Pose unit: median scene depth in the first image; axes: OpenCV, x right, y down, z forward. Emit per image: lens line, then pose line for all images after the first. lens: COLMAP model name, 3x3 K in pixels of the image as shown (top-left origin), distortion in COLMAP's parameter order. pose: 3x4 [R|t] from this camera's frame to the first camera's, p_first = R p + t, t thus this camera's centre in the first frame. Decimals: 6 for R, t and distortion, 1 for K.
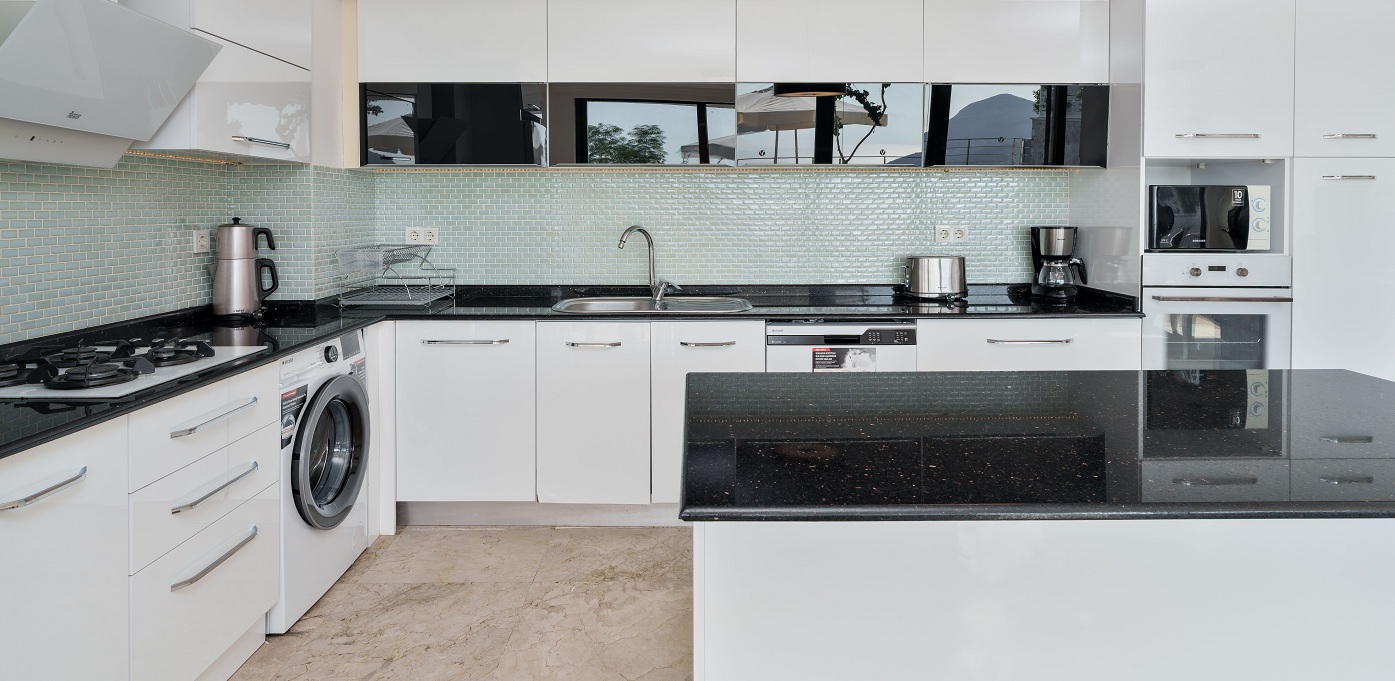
lens RADIAL K [[735.1, 0, 688.2], [0, 735.1, 219.6], [0, 0, 1]] dist [-0.005852, 0.001133]
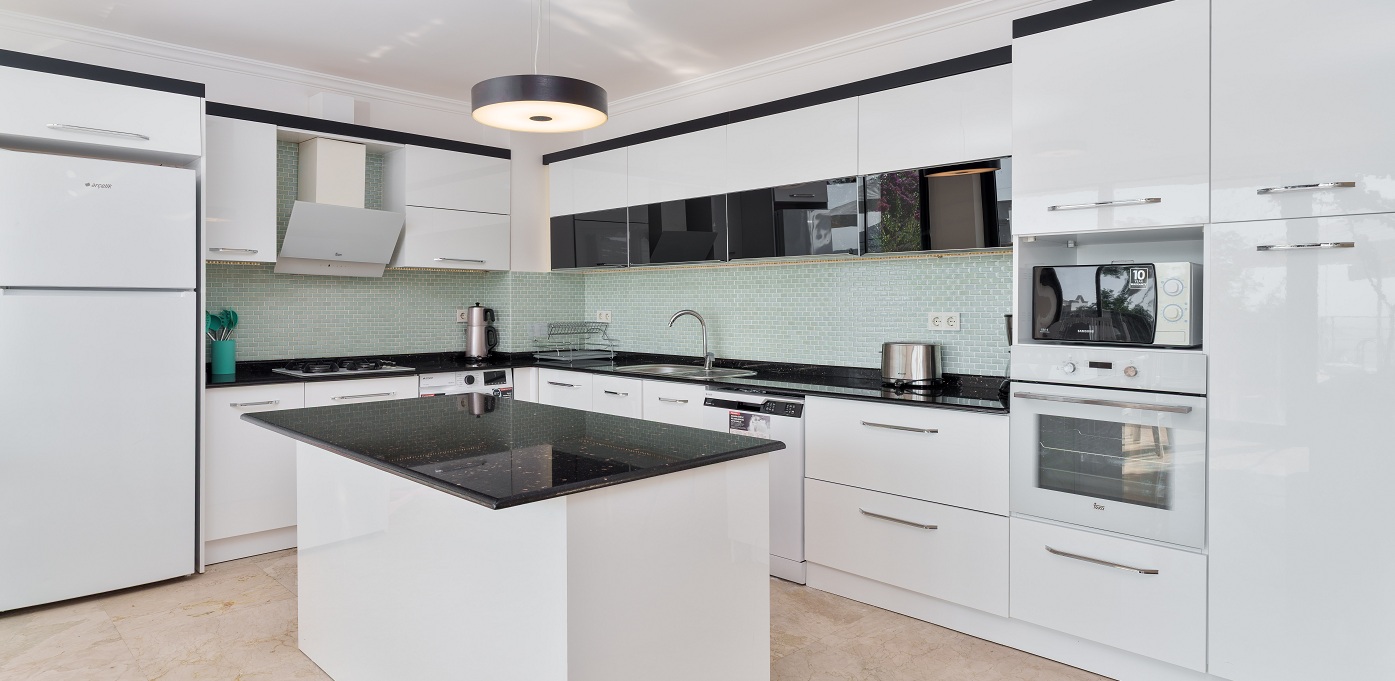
lens RADIAL K [[787.8, 0, 696.8], [0, 787.8, 331.2], [0, 0, 1]] dist [-0.013223, -0.001081]
pose [[0.699176, 0.026175, -0.714470, 1.035443], [-0.007504, 0.999543, 0.029276, 0.006005], [0.714910, -0.015108, 0.699053, 0.059382]]
